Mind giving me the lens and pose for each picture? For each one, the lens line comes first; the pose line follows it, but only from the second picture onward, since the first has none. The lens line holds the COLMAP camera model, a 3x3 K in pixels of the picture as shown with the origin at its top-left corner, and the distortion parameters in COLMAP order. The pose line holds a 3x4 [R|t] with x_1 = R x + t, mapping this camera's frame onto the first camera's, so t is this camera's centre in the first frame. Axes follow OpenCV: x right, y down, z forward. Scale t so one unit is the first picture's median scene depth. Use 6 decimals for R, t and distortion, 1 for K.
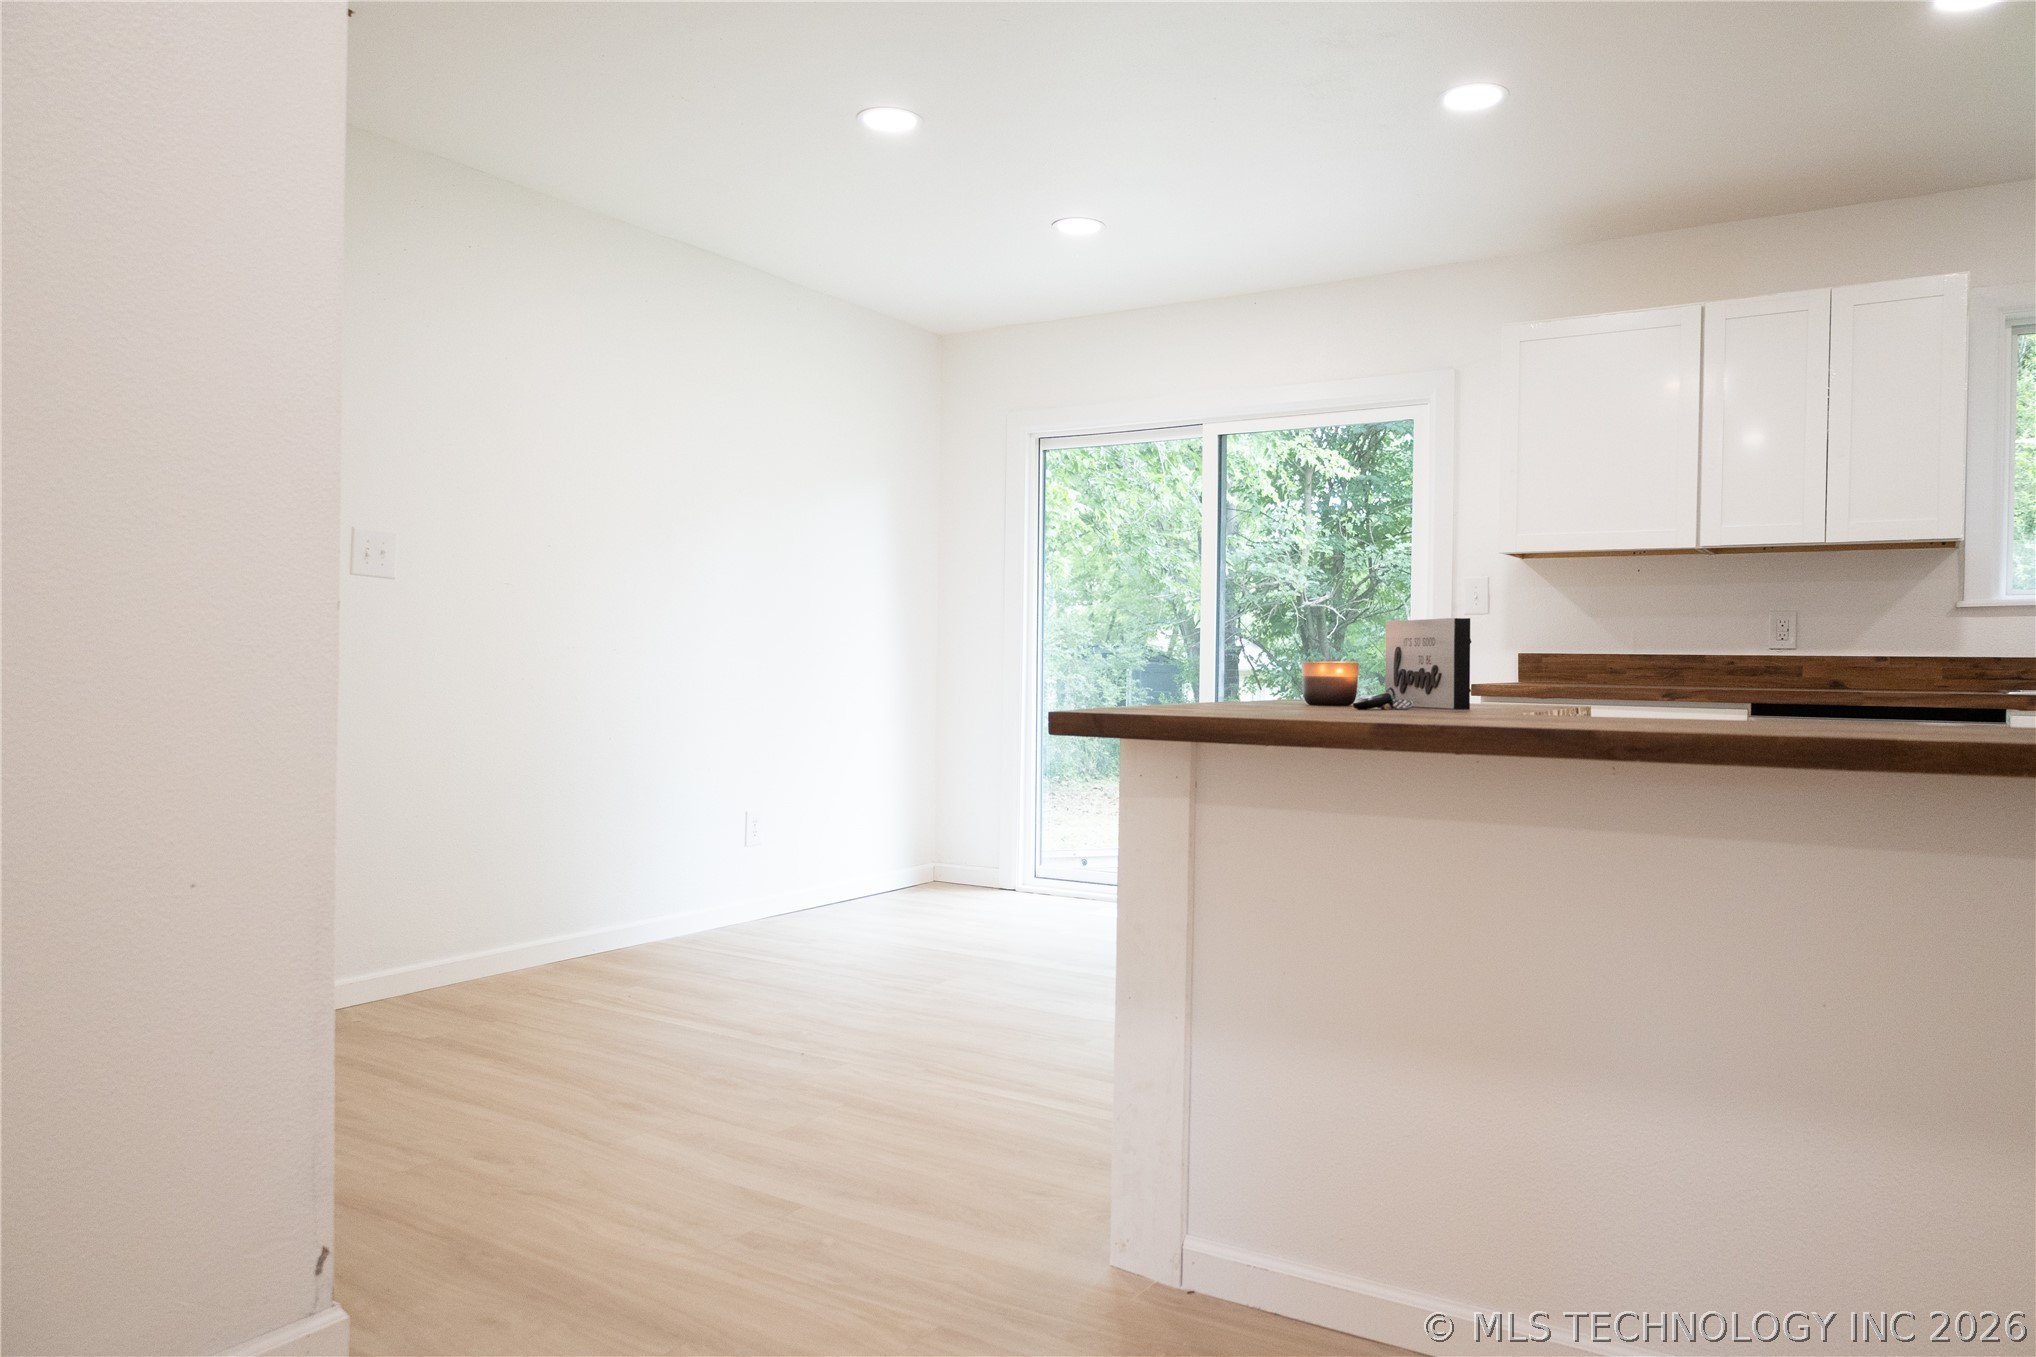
lens RADIAL K [[1359.5, 0, 1053.7], [0, 1359.5, 679.1], [0, 0, 1]] dist [-0.002071, -0.000661]
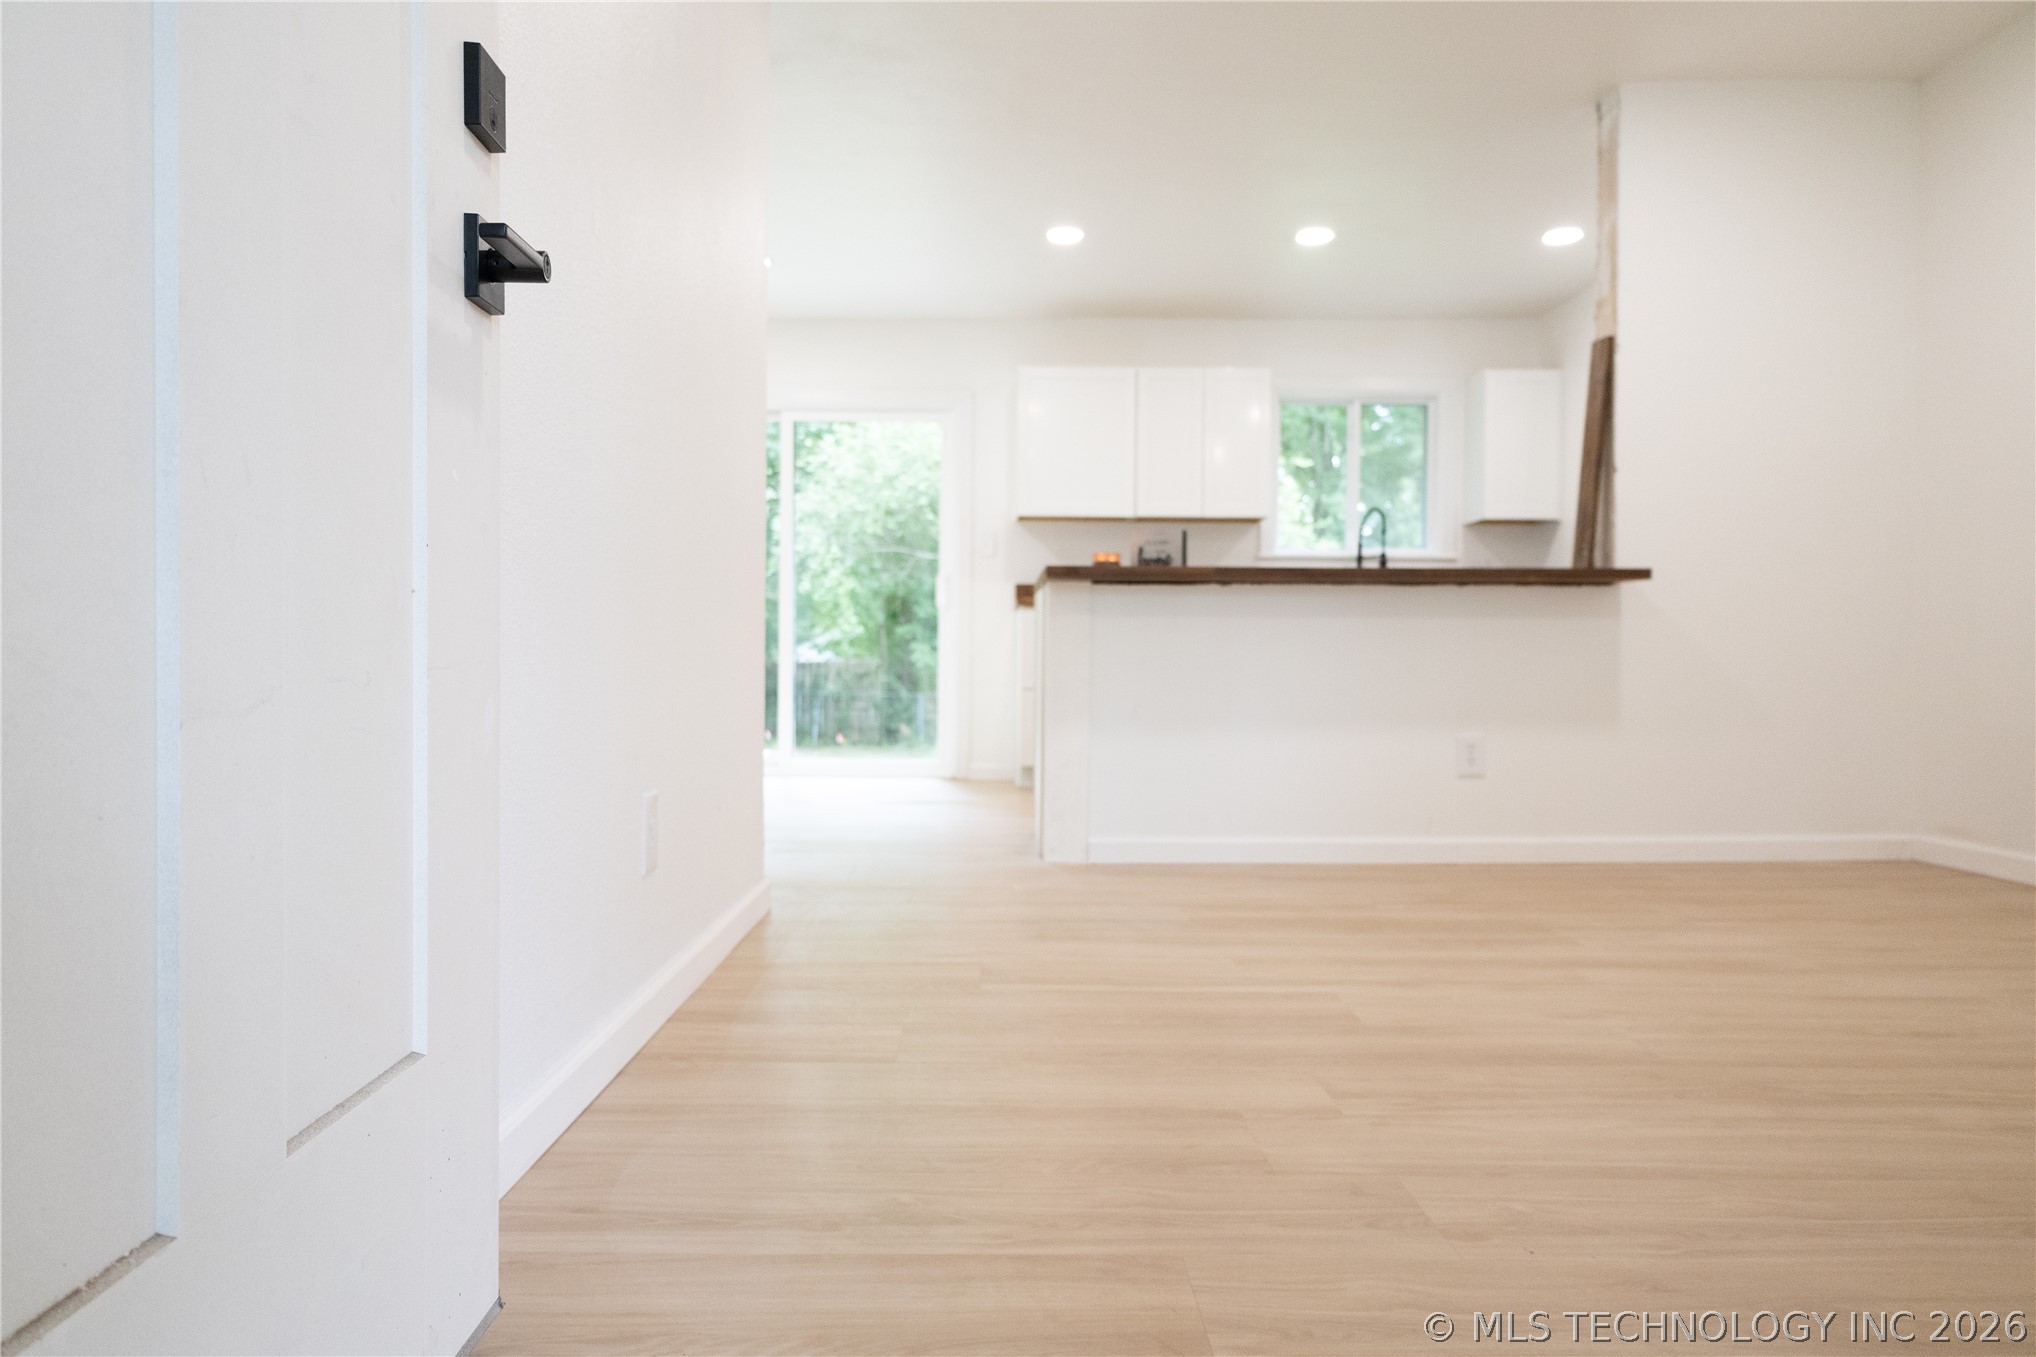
lens RADIAL K [[1341.1, 0, 983.0], [0, 1341.1, 674.4], [0, 0, 1]] dist [-0.004818, -0.001685]
pose [[0.857424, -0.013774, 0.514427, -0.558909], [0.011322, 0.999905, 0.007902, 0.085287], [-0.514487, -0.000951, 0.857498, -0.318991]]
